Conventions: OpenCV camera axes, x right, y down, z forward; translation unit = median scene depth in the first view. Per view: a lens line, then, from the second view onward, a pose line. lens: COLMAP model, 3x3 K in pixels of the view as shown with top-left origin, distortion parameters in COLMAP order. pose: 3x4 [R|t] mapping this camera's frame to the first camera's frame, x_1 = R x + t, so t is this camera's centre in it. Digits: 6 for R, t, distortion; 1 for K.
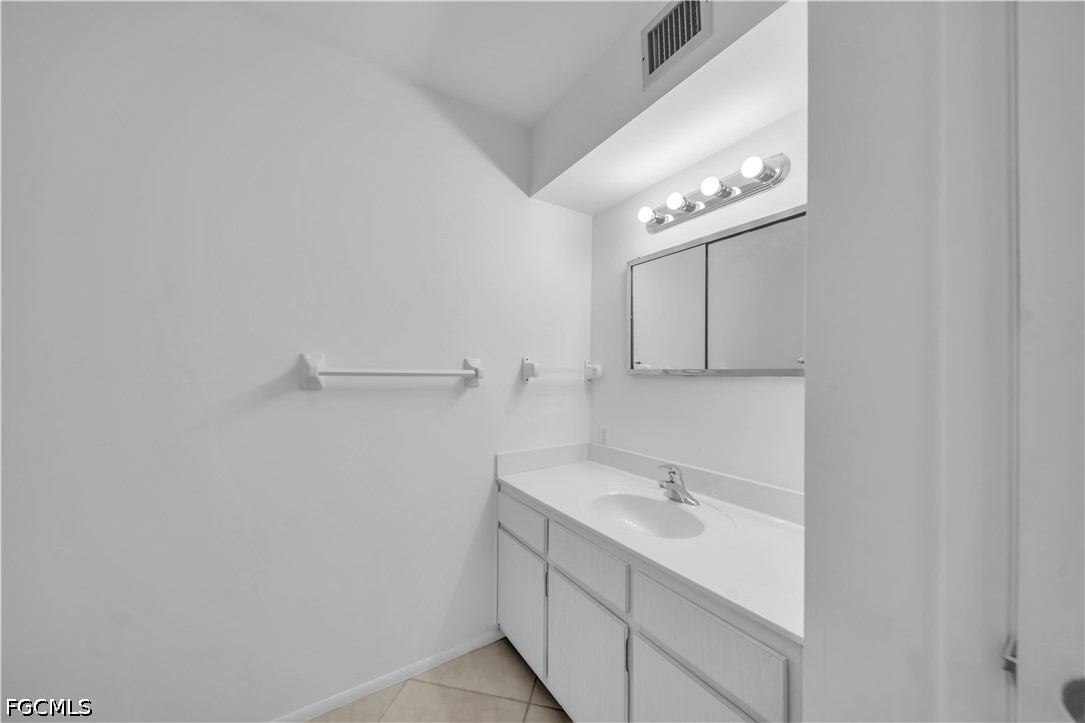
lens RADIAL K [[375.1, 0, 547.3], [0, 375.1, 367.4], [0, 0, 1]] dist [0.000787, -0.001032]
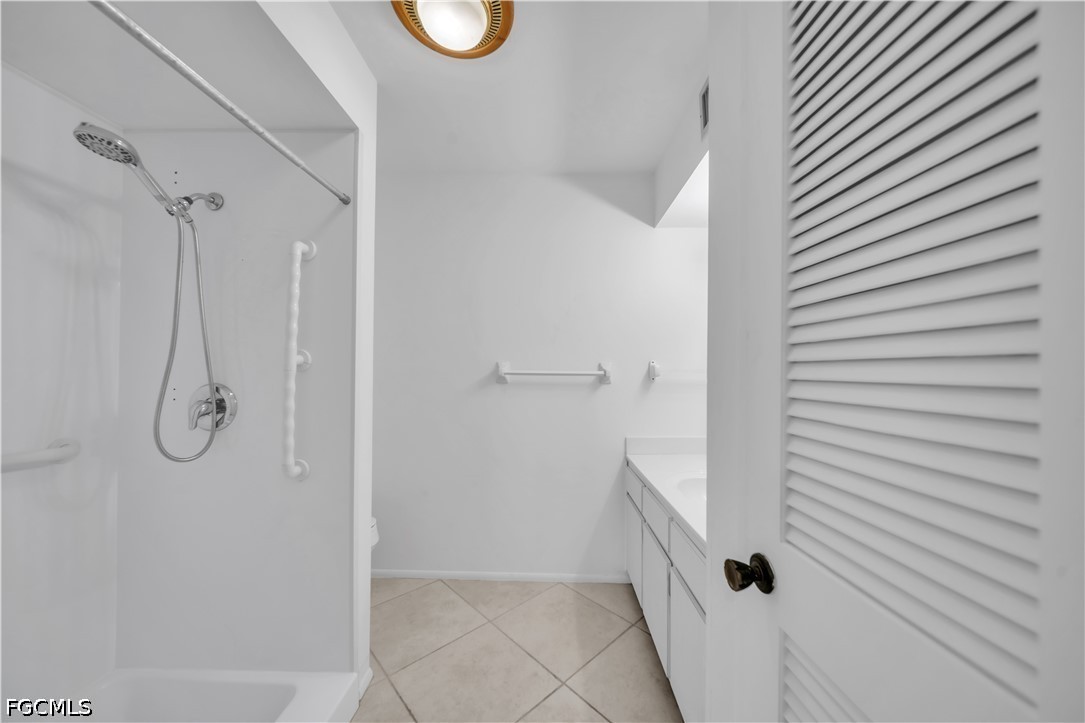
lens RADIAL K [[375.1, 0, 541.8], [0, 375.1, 368.0], [0, 0, 1]] dist [0.000787, -0.001032]
pose [[0.822477, -0.011082, -0.568691, 0.392644], [0.009800, 0.999938, -0.005312, 0.000599], [0.568714, -0.001204, 0.822534, -0.230137]]
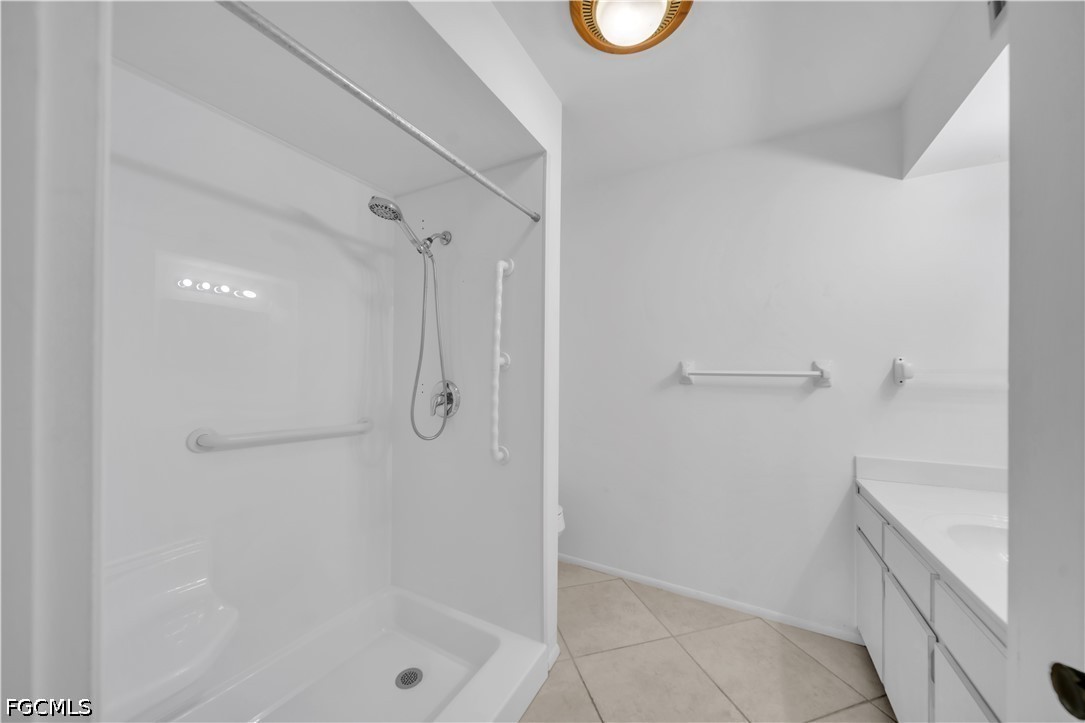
lens RADIAL K [[375.1, 0, 542.6], [0, 375.1, 367.1], [0, 0, 1]] dist [0.000787, -0.001032]
pose [[0.474340, -0.015123, -0.880212, 0.385207], [0.008988, 0.999884, -0.012336, 0.001113], [0.880296, -0.002060, 0.474421, -0.219286]]
